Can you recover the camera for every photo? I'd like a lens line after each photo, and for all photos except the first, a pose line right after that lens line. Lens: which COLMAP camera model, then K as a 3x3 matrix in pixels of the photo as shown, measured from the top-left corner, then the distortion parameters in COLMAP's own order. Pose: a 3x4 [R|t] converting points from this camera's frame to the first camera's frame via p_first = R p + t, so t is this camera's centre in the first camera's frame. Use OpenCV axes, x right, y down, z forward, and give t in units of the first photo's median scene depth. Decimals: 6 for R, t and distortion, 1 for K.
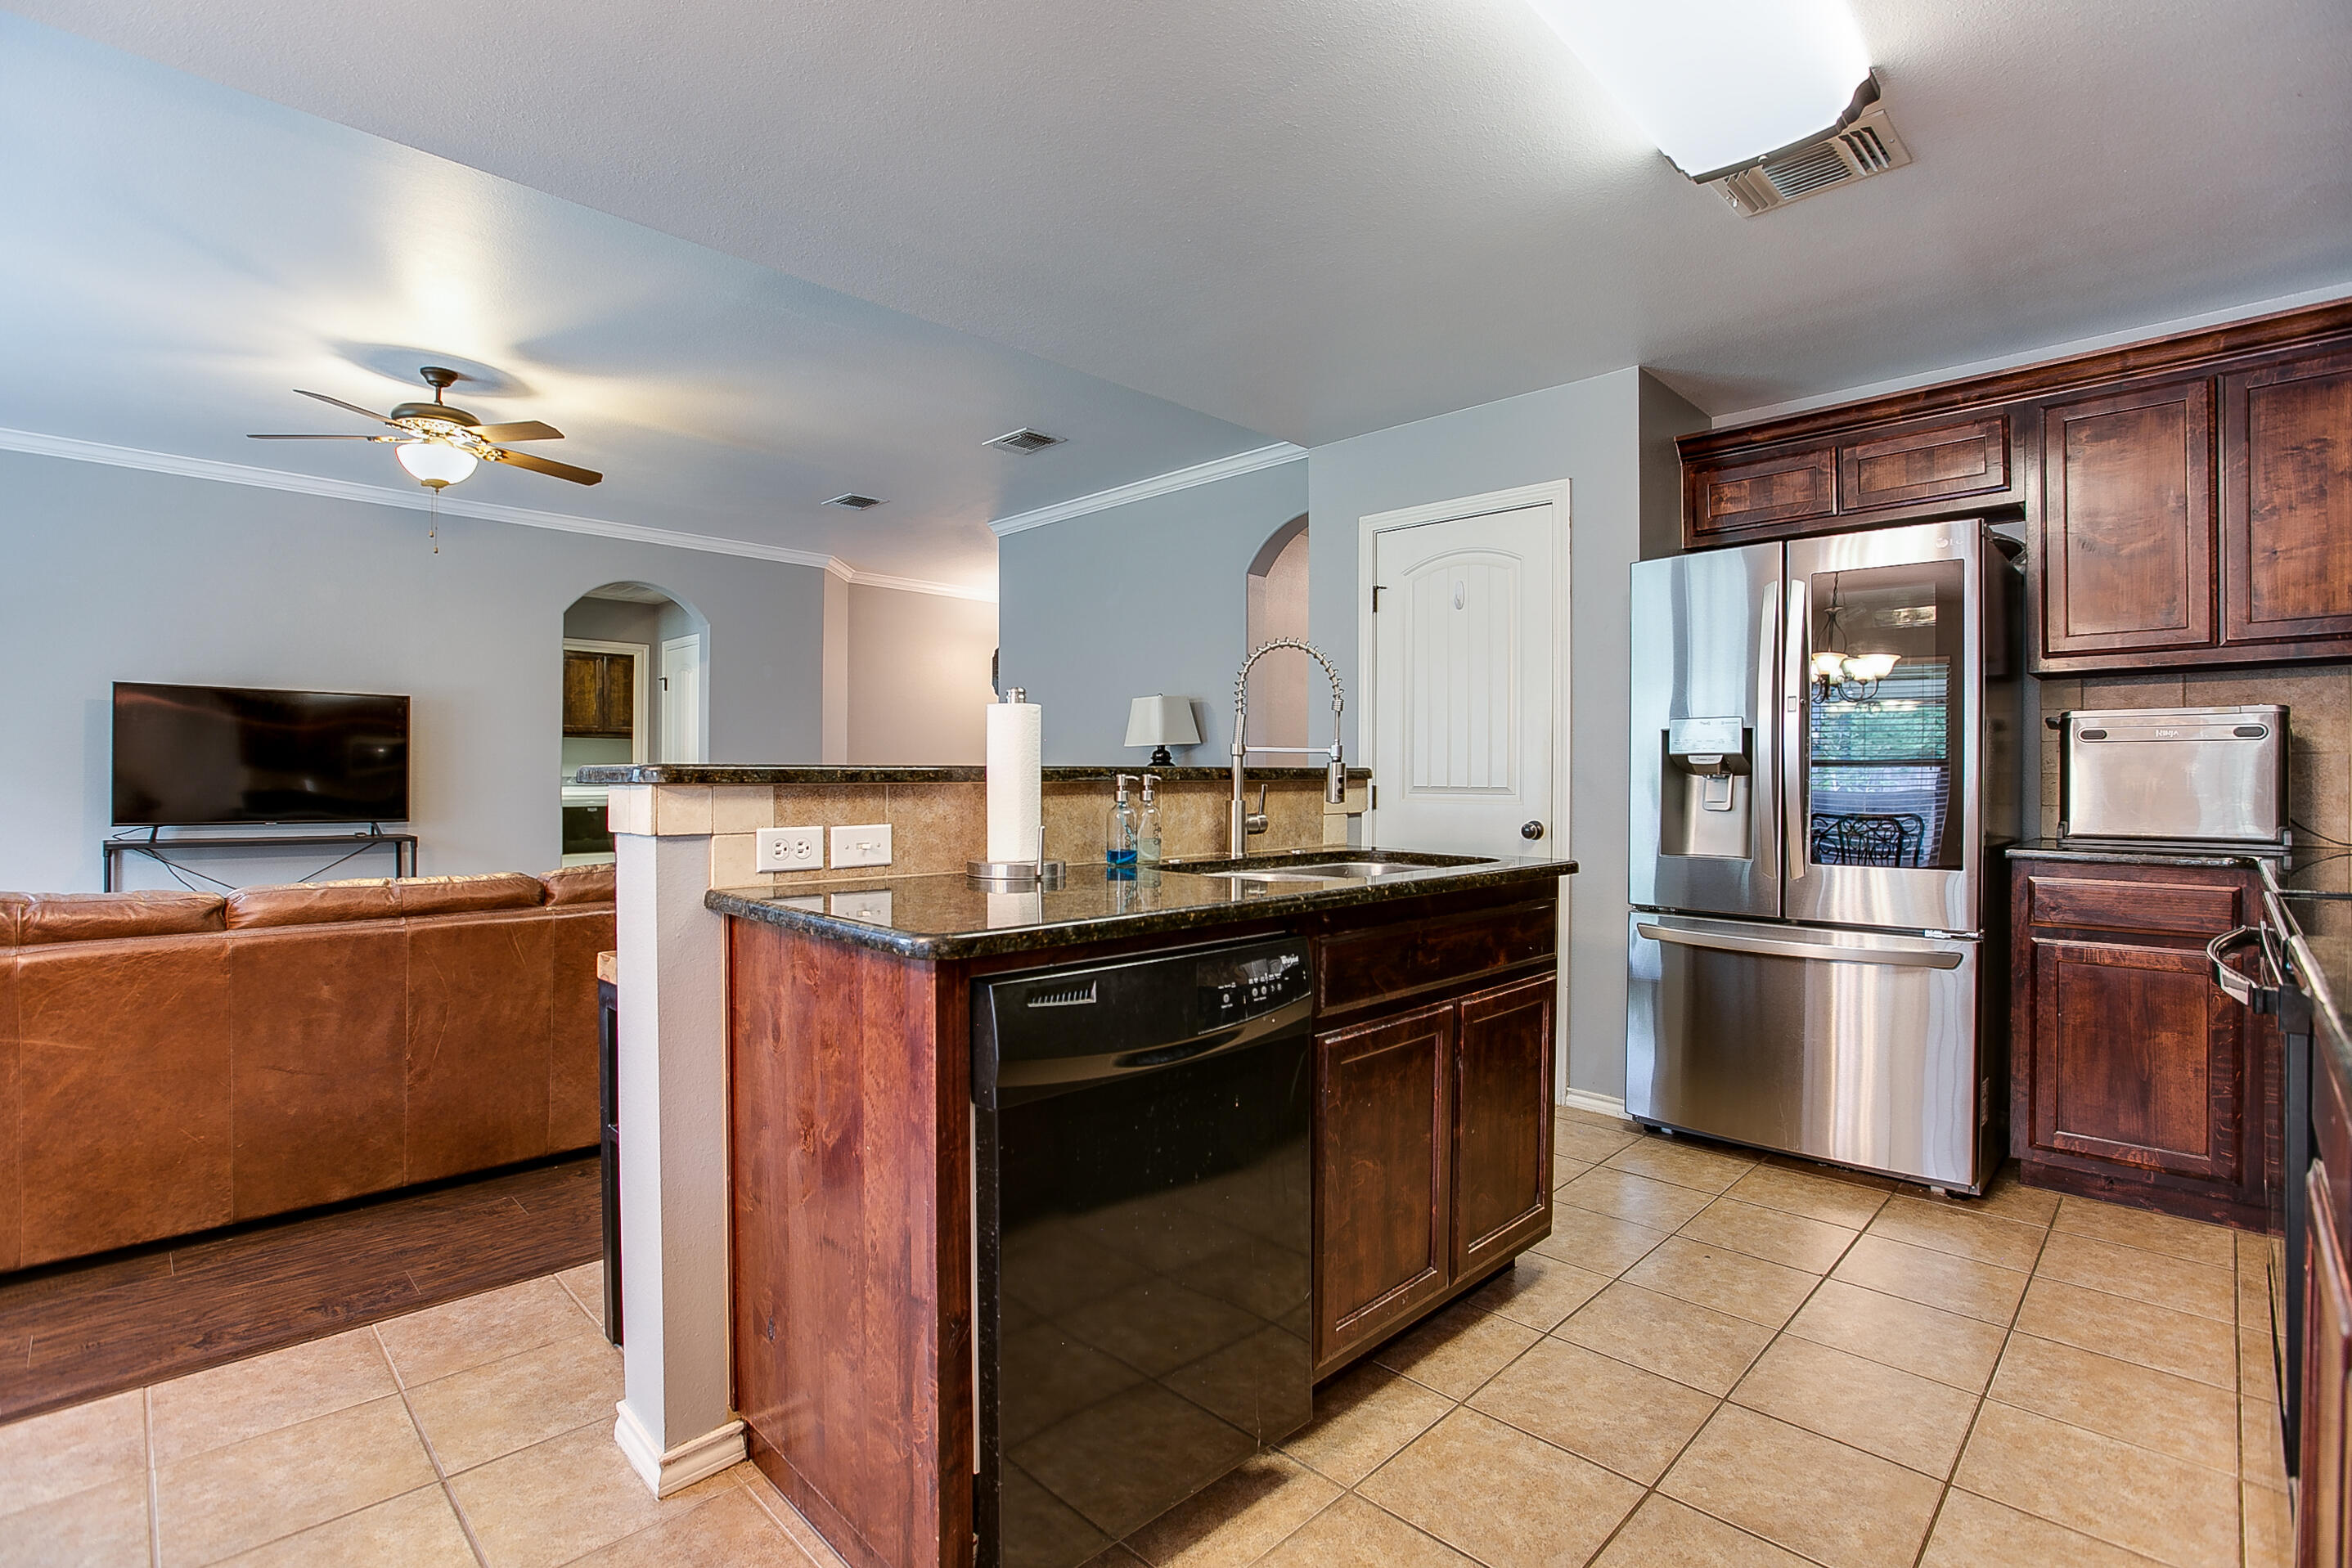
lens RADIAL K [[1145.8, 0, 1252.2], [0, 1145.8, 785.2], [0, 0, 1]] dist [-0.000994, 0.000102]
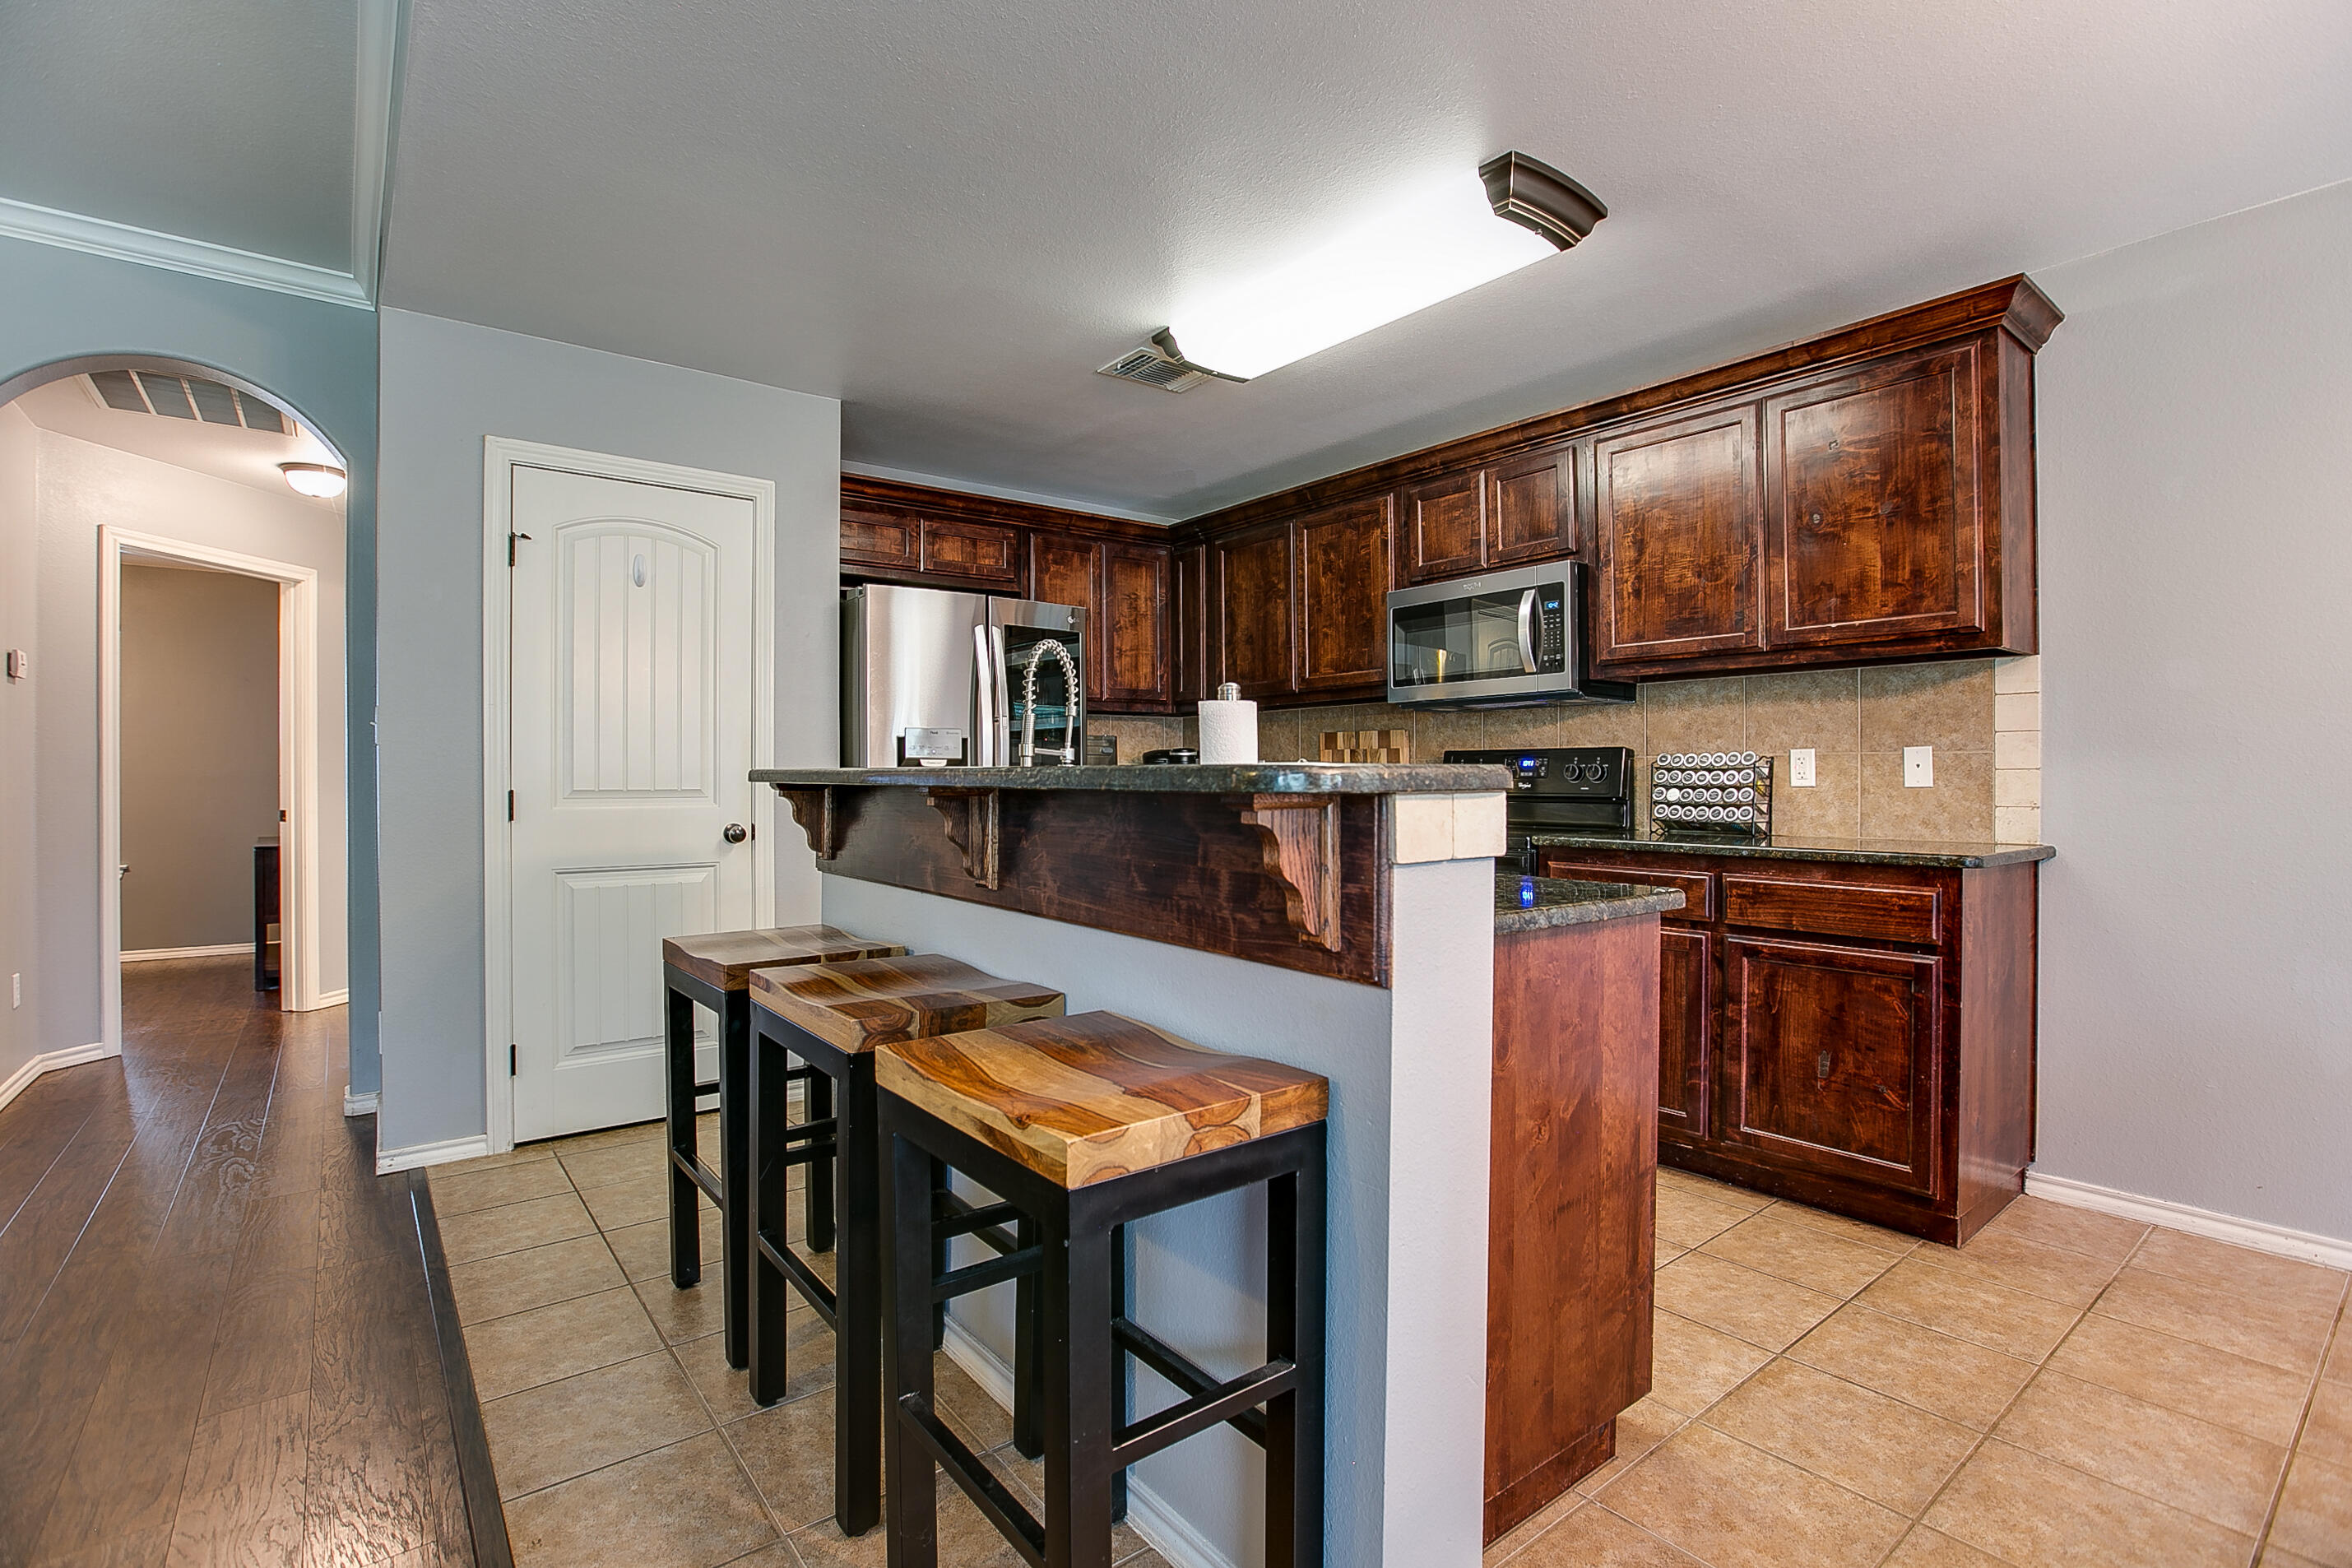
lens RADIAL K [[1083.0, 0, 1176.0], [0, 1083.0, 784.0], [0, 0, 1]] dist [-0.013351, 0.000365]
pose [[0.165350, -0.008513, 0.986198, -0.758040], [0.012042, 0.999906, 0.006613, -0.005321], [-0.986161, 0.010782, 0.165437, 0.628485]]
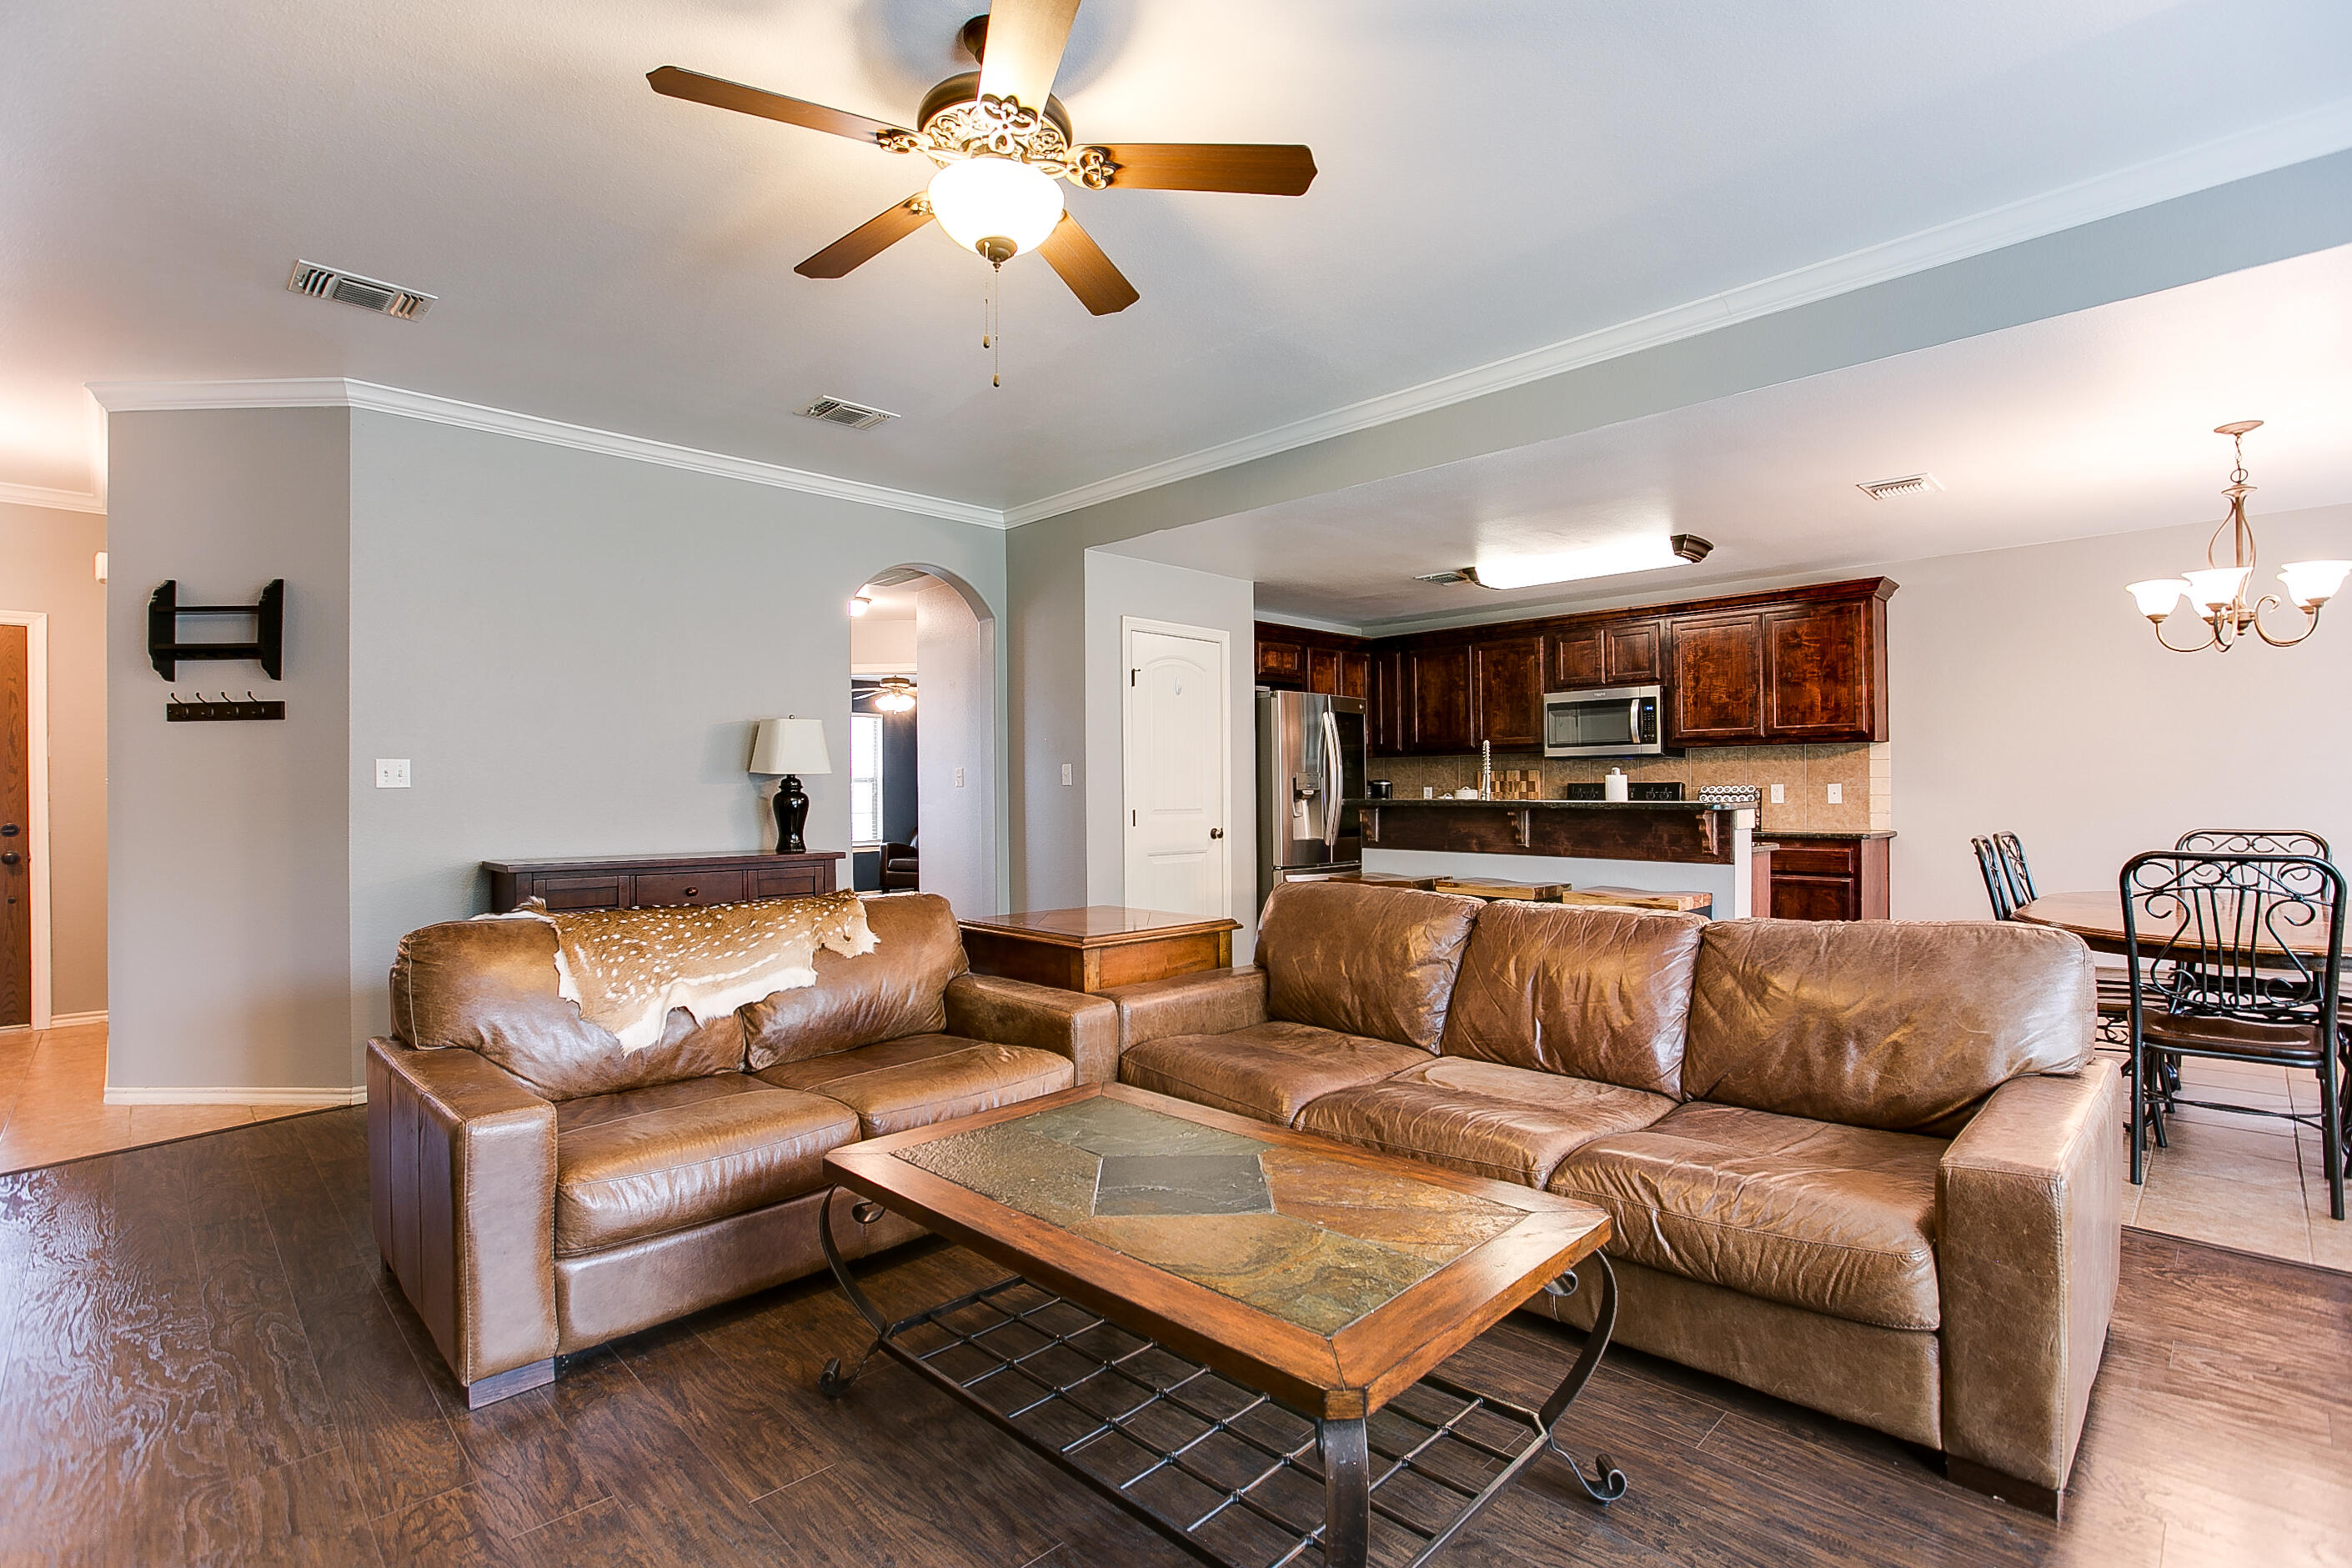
lens RADIAL K [[1104.8, 0, 1183.0], [0, 1104.8, 793.5], [0, 0, 1]] dist [-0.001209, -0.000100]
pose [[0.038112, -0.005932, 0.999256, -1.841827], [0.016648, 0.999847, 0.005301, -0.039323], [-0.999135, 0.016434, 0.038205, 1.293685]]
